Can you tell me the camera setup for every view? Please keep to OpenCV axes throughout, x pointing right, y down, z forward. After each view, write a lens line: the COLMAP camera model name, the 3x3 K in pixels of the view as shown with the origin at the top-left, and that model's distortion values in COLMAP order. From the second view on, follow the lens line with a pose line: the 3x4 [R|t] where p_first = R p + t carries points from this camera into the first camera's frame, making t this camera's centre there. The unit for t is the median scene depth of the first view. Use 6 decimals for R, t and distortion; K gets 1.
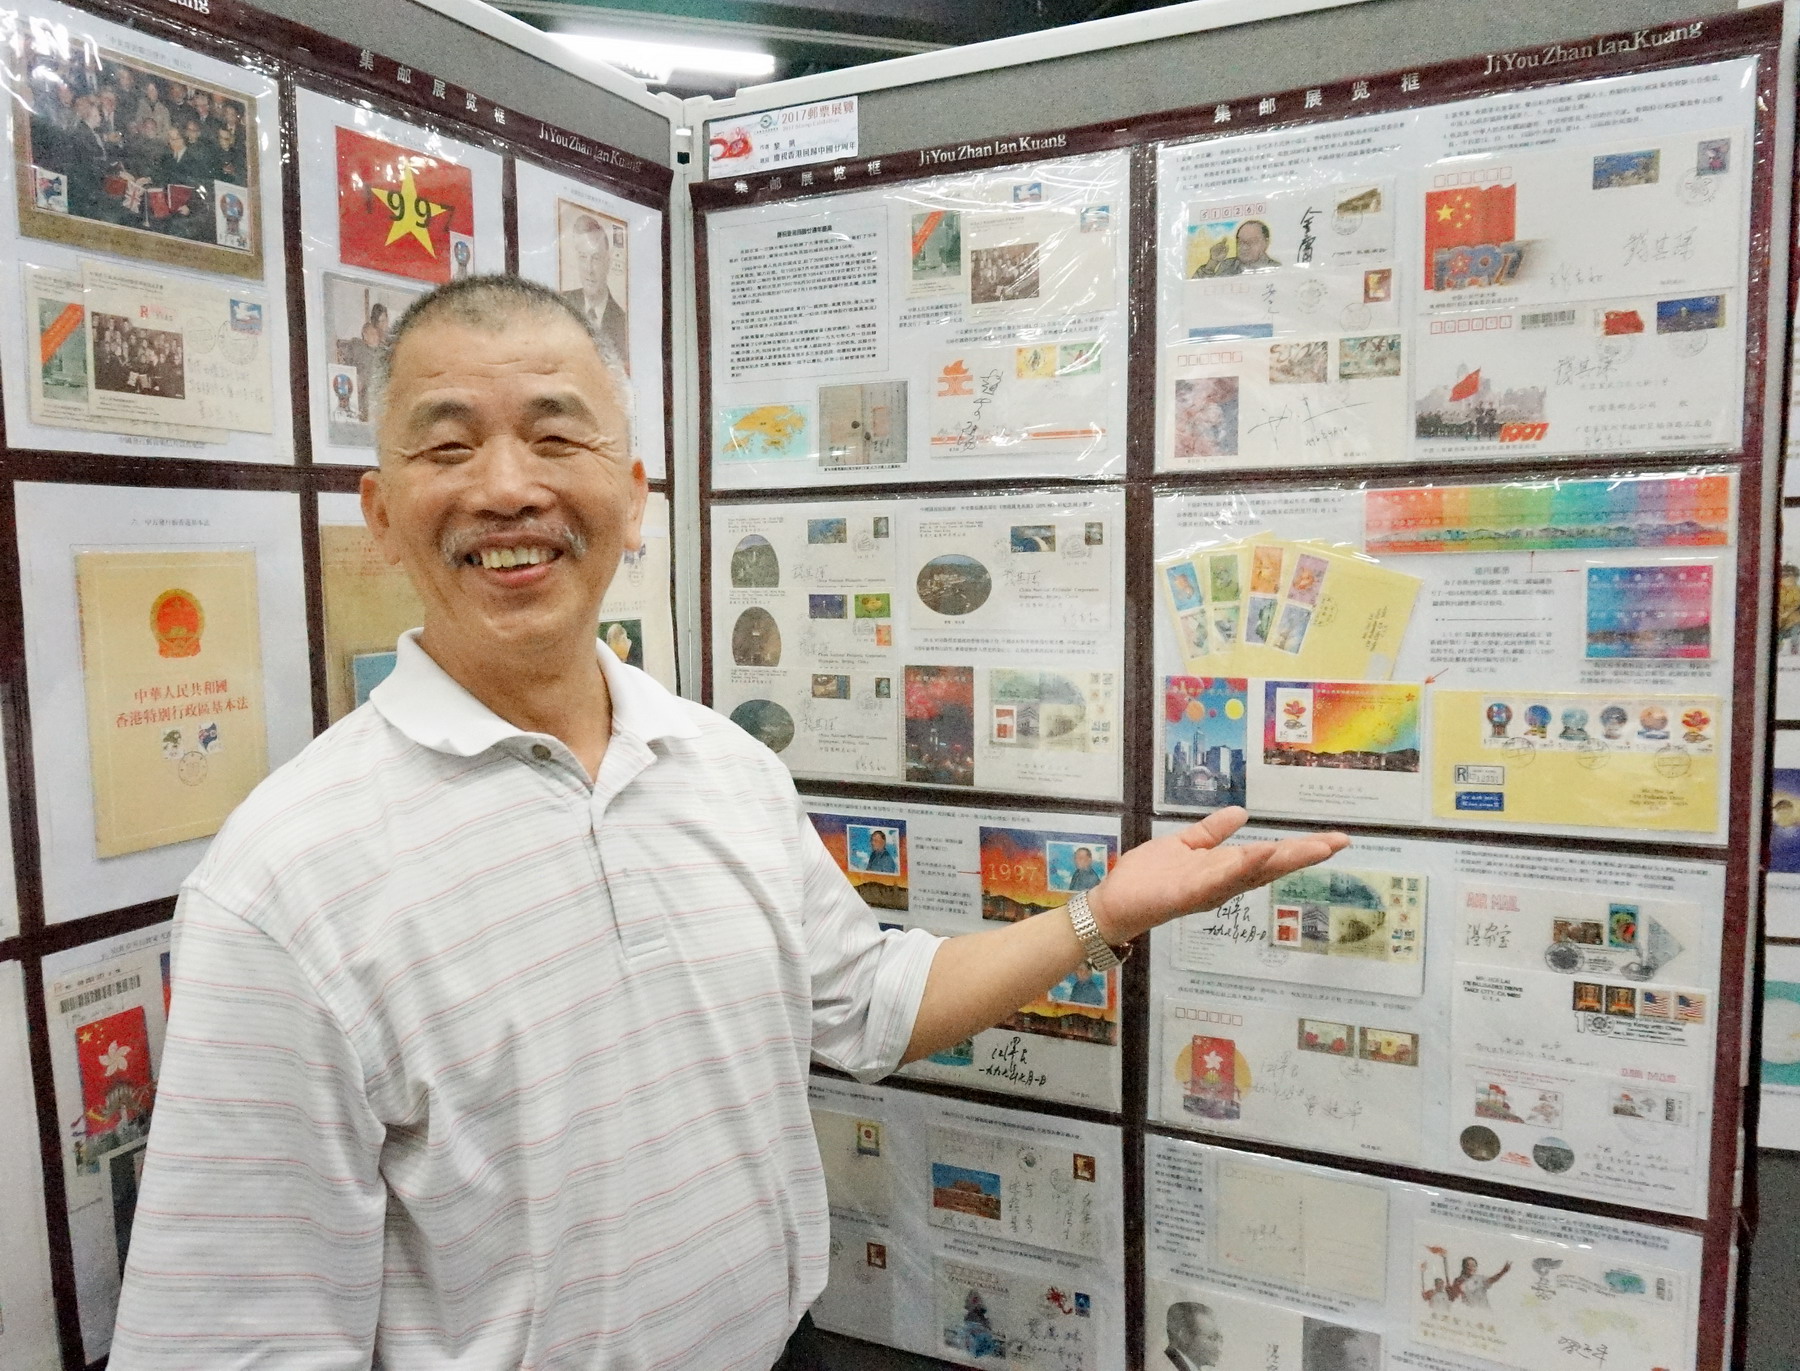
lens RADIAL K [[1407.7, 0, 784.2], [0, 1407.7, 694.3], [0, 0, 1]] dist [-0.036434, 0.031627]
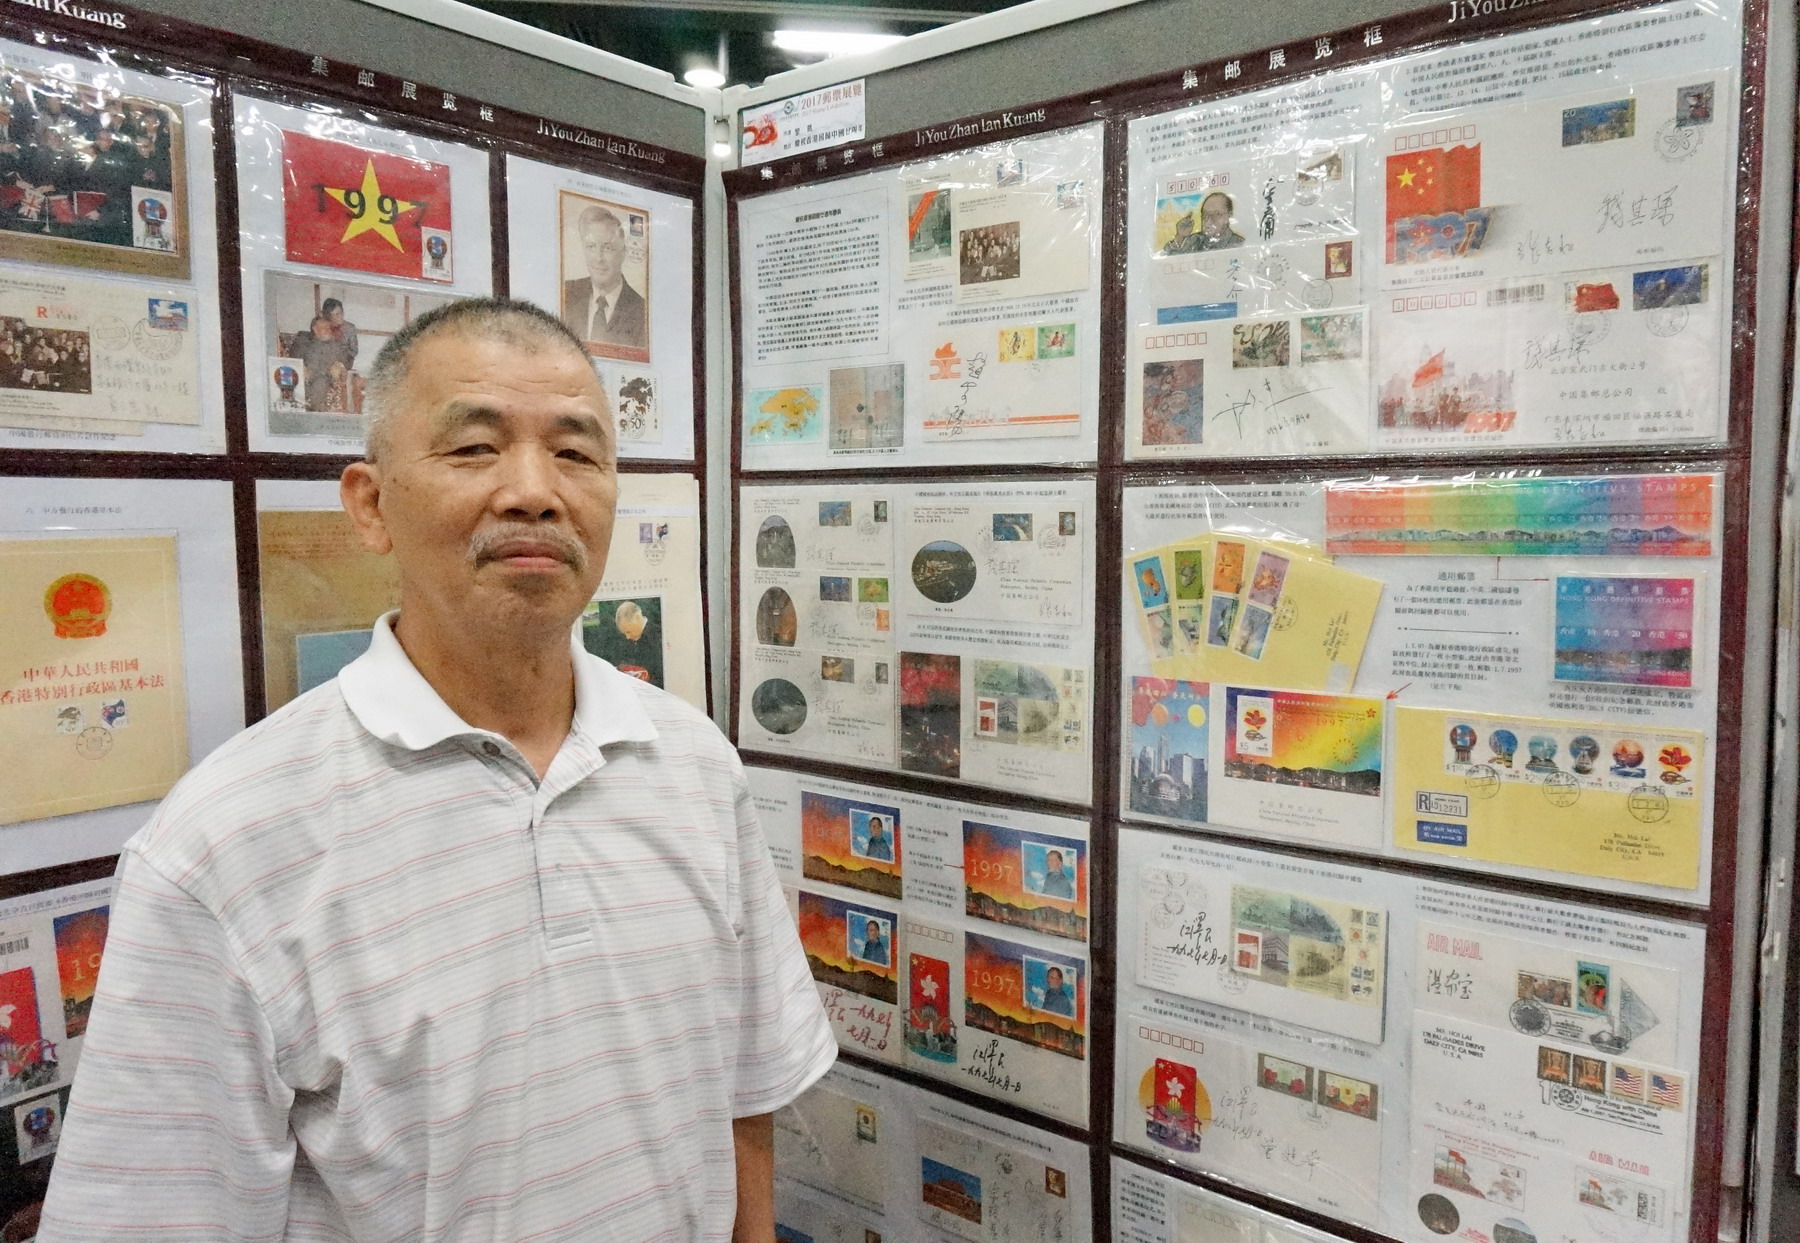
lens RADIAL K [[1293.5, 0, 900.0], [0, 1293.5, 621.5], [0, 0, 1]] dist [-0.046996, 0.041815]
pose [[0.985225, 0.027519, -0.169037, 0.285073], [-0.029334, 0.999536, -0.008249, -0.040923], [0.168731, 0.013086, 0.985575, 0.128387]]
